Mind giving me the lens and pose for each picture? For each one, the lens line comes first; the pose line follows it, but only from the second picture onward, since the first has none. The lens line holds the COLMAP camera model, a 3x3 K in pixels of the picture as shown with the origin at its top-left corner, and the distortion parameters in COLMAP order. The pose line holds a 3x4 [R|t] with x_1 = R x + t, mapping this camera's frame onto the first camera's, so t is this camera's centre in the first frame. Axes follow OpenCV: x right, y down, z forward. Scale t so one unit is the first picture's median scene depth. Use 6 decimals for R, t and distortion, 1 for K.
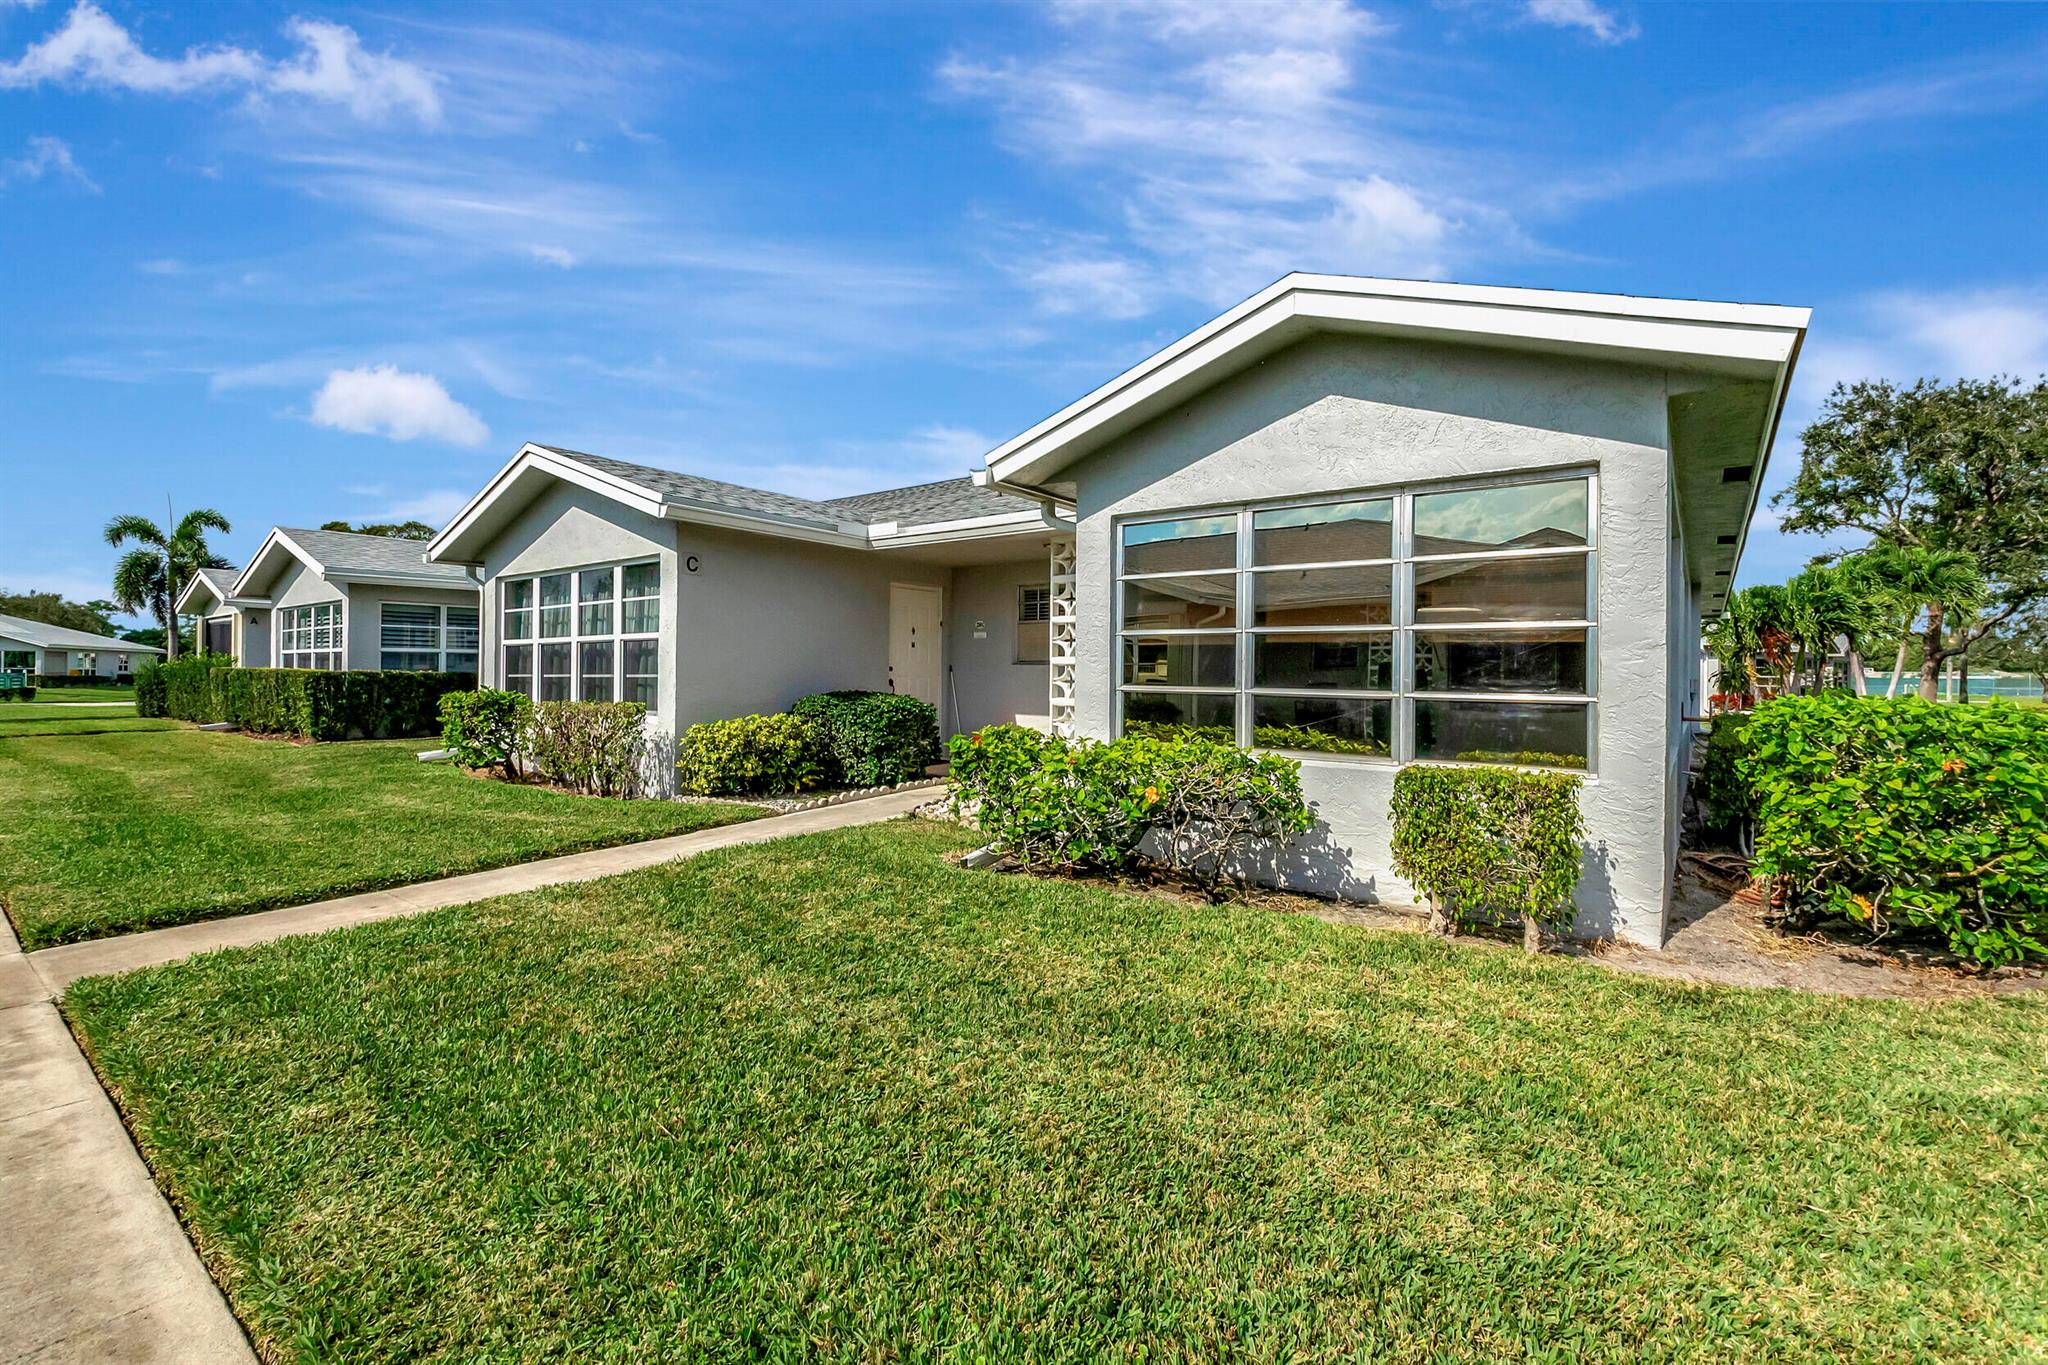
lens RADIAL K [[904.8, 0, 1016.0], [0, 904.8, 674.9], [0, 0, 1]] dist [-0.001058, -0.000062]
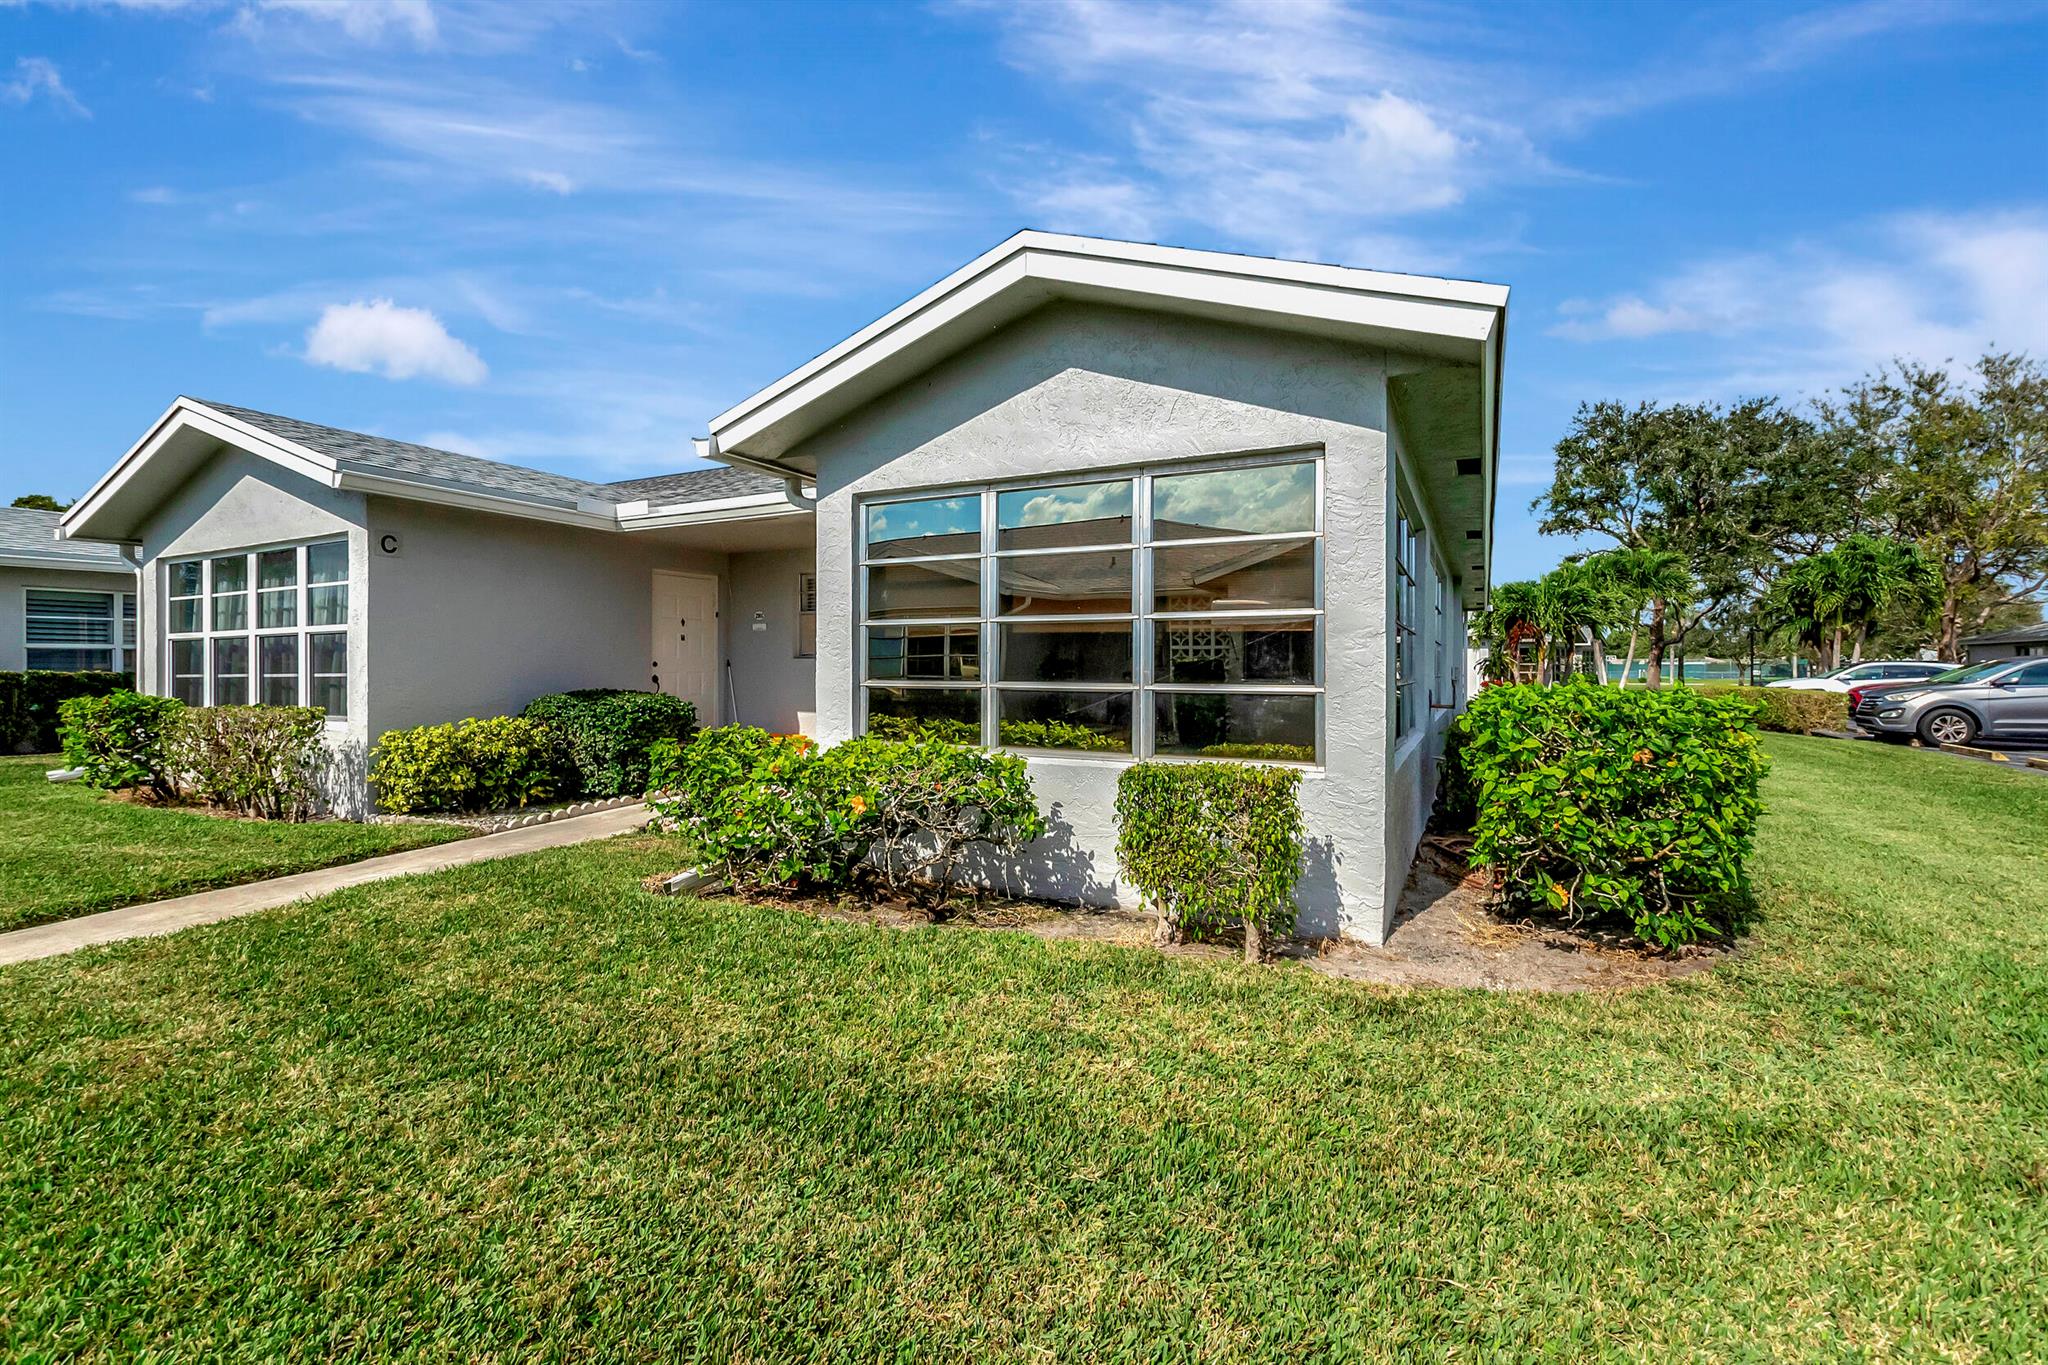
lens RADIAL K [[914.3, 0, 1004.9], [0, 914.3, 675.2], [0, 0, 1]] dist [0.030995, -0.036575]
pose [[0.984578, -0.010622, 0.174623, 0.116399], [0.009293, 0.999921, 0.008427, -0.000053], [-0.174699, -0.006675, 0.984599, 0.079731]]
